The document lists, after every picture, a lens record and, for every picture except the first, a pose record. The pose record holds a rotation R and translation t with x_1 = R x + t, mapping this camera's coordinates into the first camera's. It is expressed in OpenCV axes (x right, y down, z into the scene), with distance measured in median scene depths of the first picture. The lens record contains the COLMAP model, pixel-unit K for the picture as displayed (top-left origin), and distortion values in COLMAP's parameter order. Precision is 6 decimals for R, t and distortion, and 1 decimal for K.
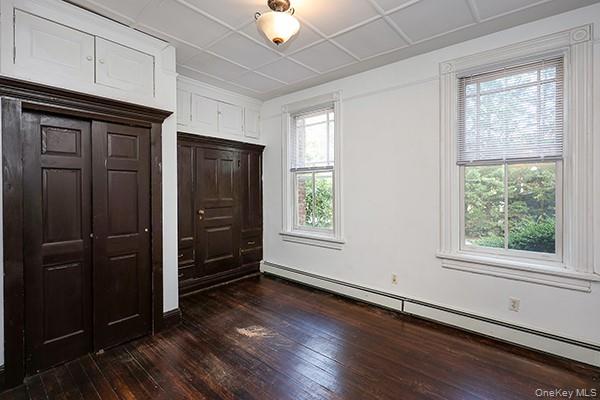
lens RADIAL K [[277.1, 0, 301.5], [0, 277.1, 194.7], [0, 0, 1]] dist [0.000202, 0.000093]
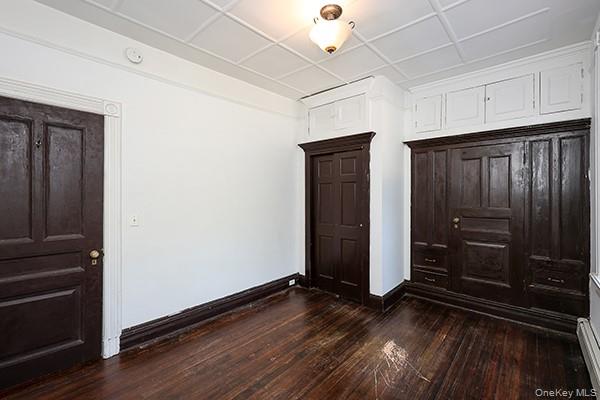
lens RADIAL K [[262.4, 0, 301.5], [0, 262.4, 195.8], [0, 0, 1]] dist [-0.000813, 0.000004]
pose [[-0.022985, 0.010045, -0.999685, 0.684974], [-0.016065, 0.999817, 0.010416, -0.022194], [0.999607, 0.016299, -0.022820, 0.703551]]
